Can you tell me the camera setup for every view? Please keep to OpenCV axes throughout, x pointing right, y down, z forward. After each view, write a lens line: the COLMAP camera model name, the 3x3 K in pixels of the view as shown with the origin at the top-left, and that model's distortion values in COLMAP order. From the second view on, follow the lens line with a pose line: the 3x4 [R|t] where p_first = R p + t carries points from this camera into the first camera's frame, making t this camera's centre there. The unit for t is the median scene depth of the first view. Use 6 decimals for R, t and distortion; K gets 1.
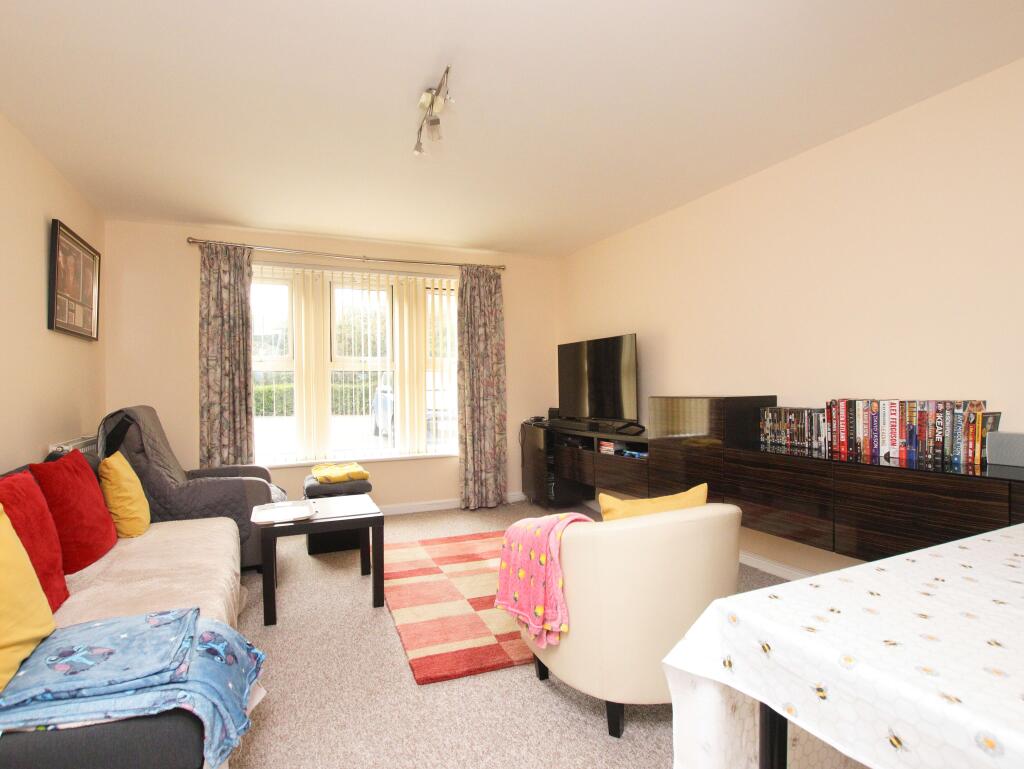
lens RADIAL K [[532.5, 0, 509.3], [0, 532.5, 384.5], [0, 0, 1]] dist [-0.032776, -0.000005]
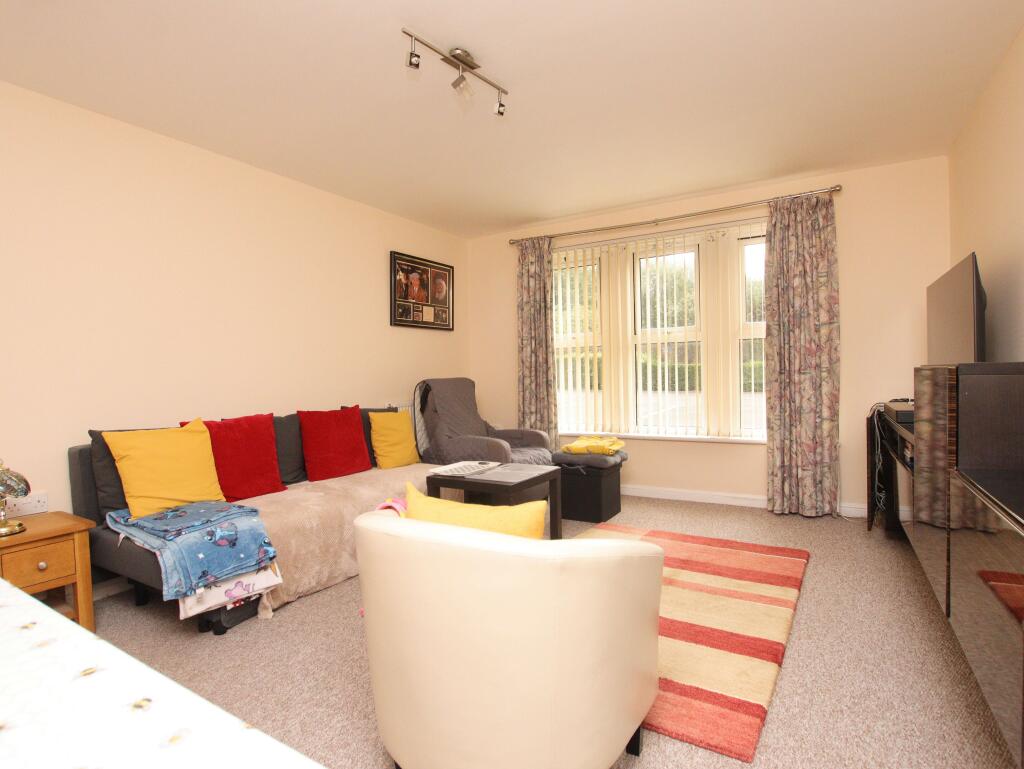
lens RADIAL K [[532.5, 0, 509.3], [0, 532.5, 384.5], [0, 0, 1]] dist [-0.032776, -0.000005]
pose [[0.570811, 0.015590, -0.820933, 0.395135], [0.021256, 0.999204, 0.033755, 0.012564], [0.820806, -0.036717, 0.570026, 0.280191]]
